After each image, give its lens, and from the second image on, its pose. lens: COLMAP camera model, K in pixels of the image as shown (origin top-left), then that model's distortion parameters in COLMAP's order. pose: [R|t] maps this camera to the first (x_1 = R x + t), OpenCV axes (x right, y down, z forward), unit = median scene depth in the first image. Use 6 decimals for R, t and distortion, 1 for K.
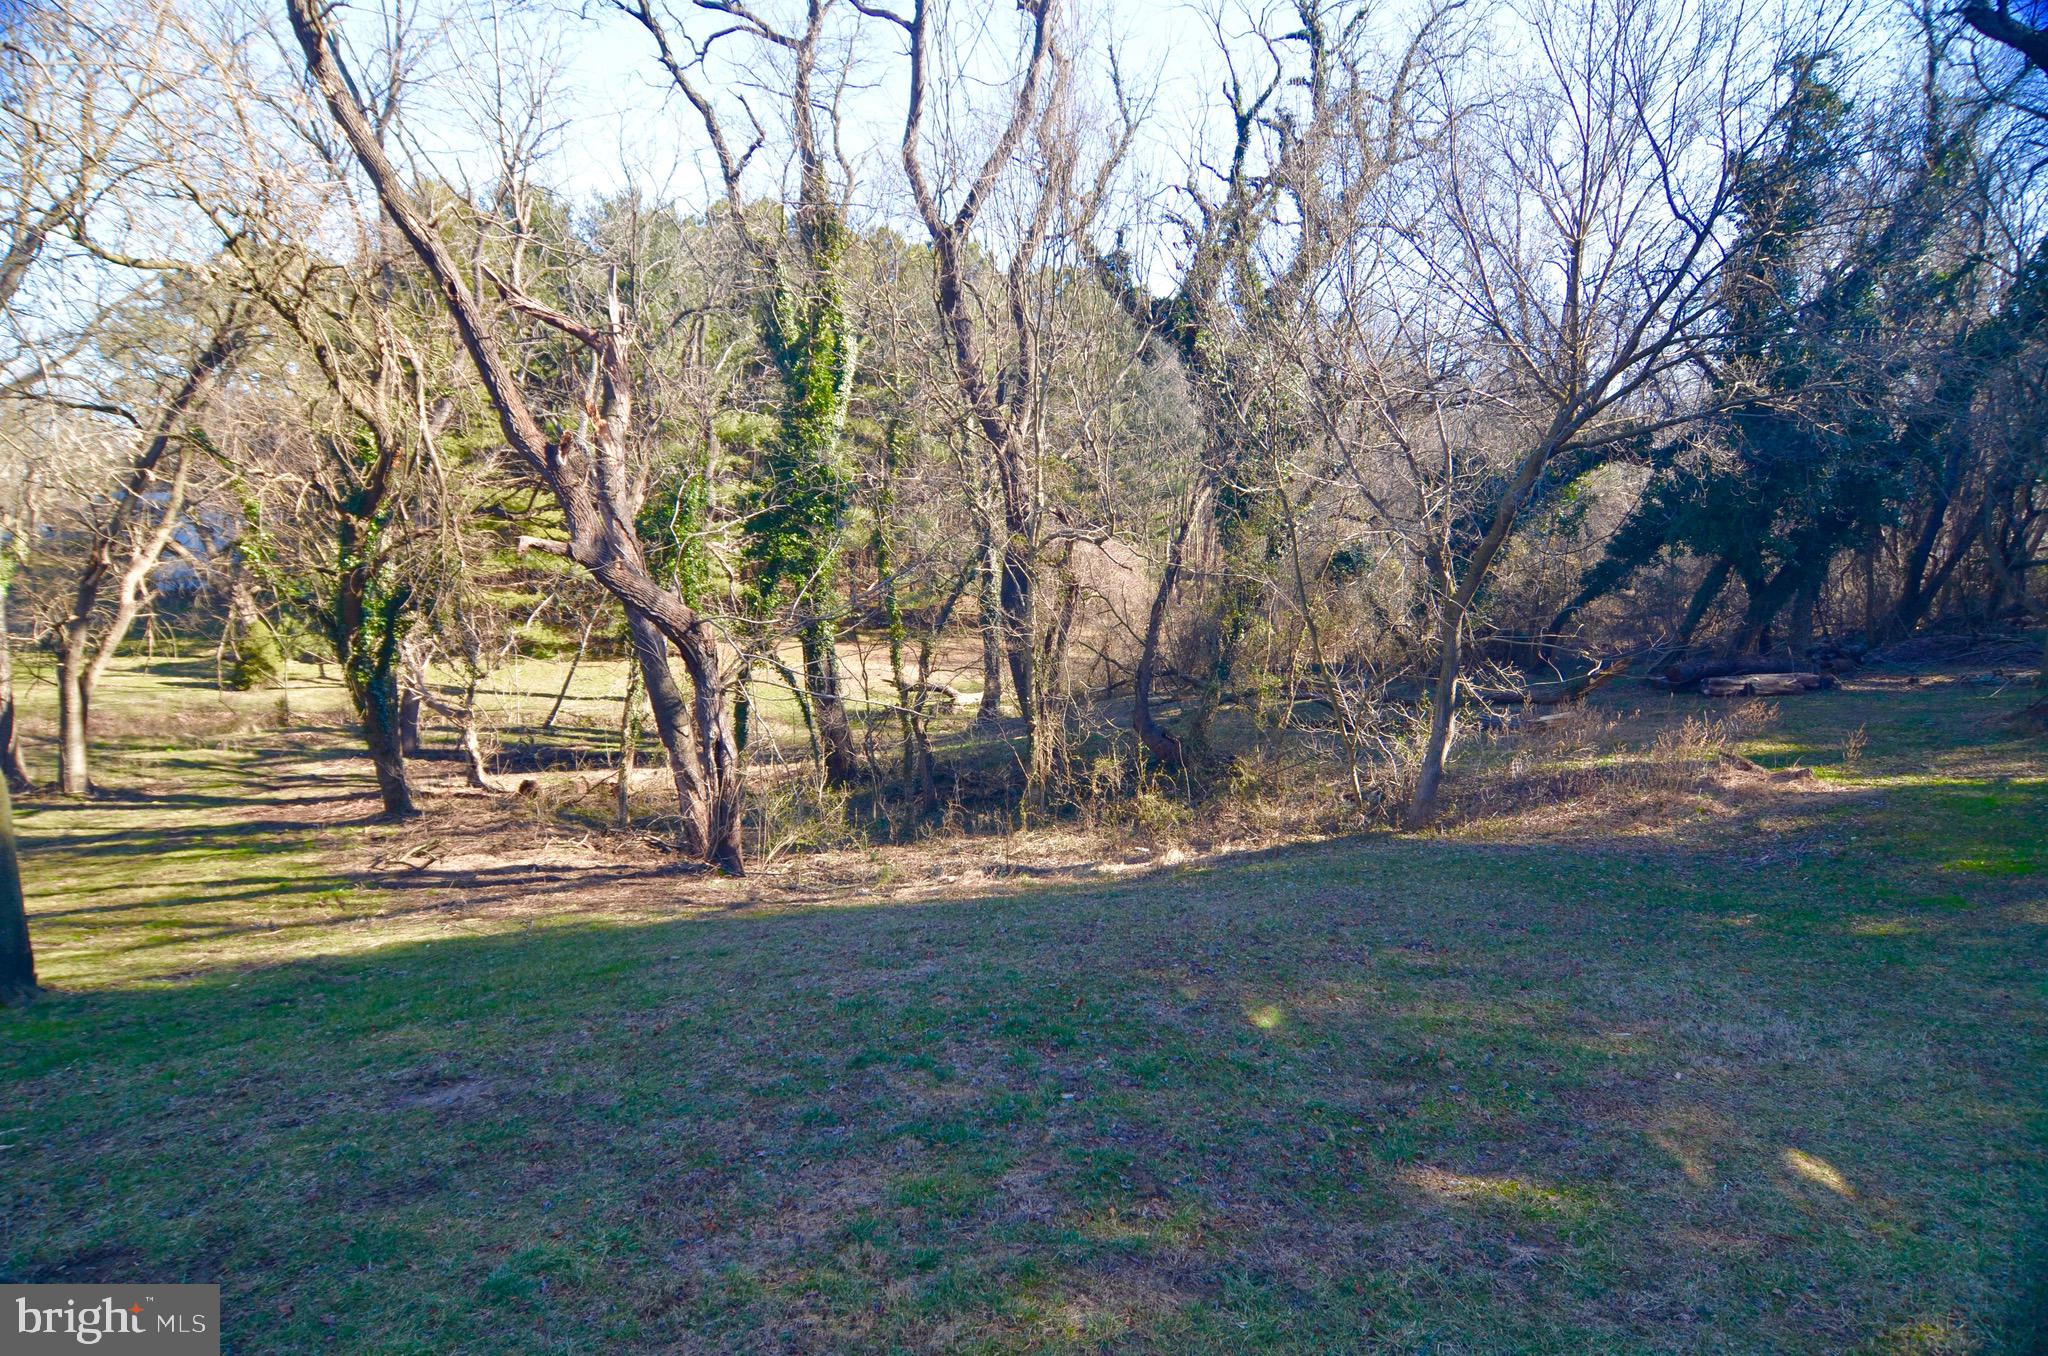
lens RADIAL K [[1187.5, 0, 1024.0], [0, 1187.5, 678.0], [0, 0, 1]] dist [-0.002669, -0.012583]
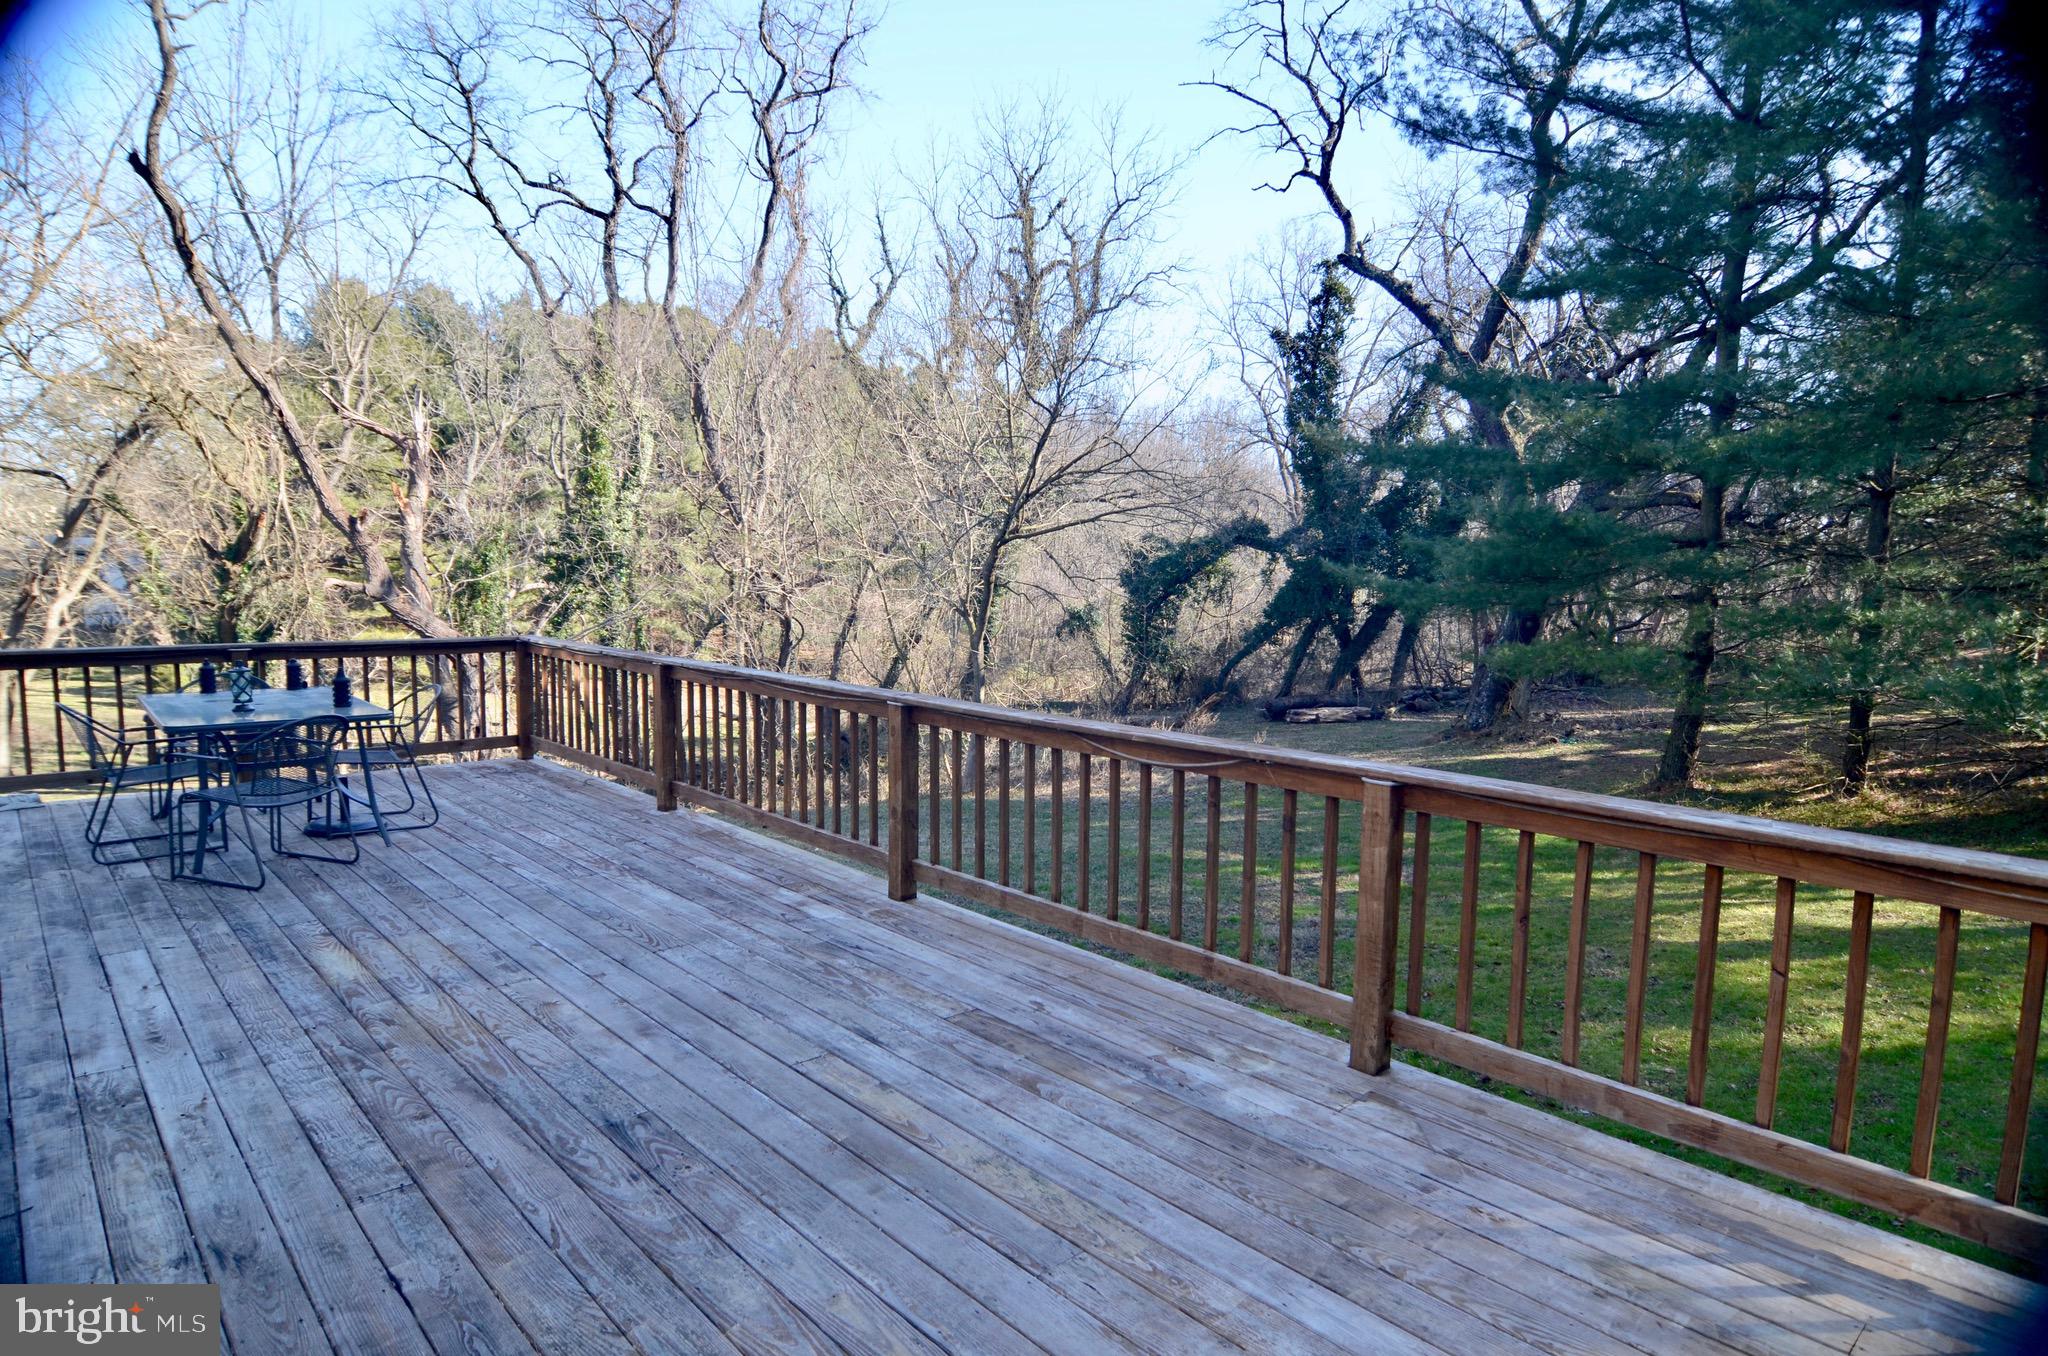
lens RADIAL K [[1134.2, 0, 1026.9], [0, 1134.2, 690.7], [0, 0, 1]] dist [-0.000526, -0.010443]
pose [[0.998007, 0.020482, 0.059683, 0.213301], [-0.018015, 0.998973, -0.041581, 0.037041], [-0.060473, 0.040423, 0.997351, -0.264882]]
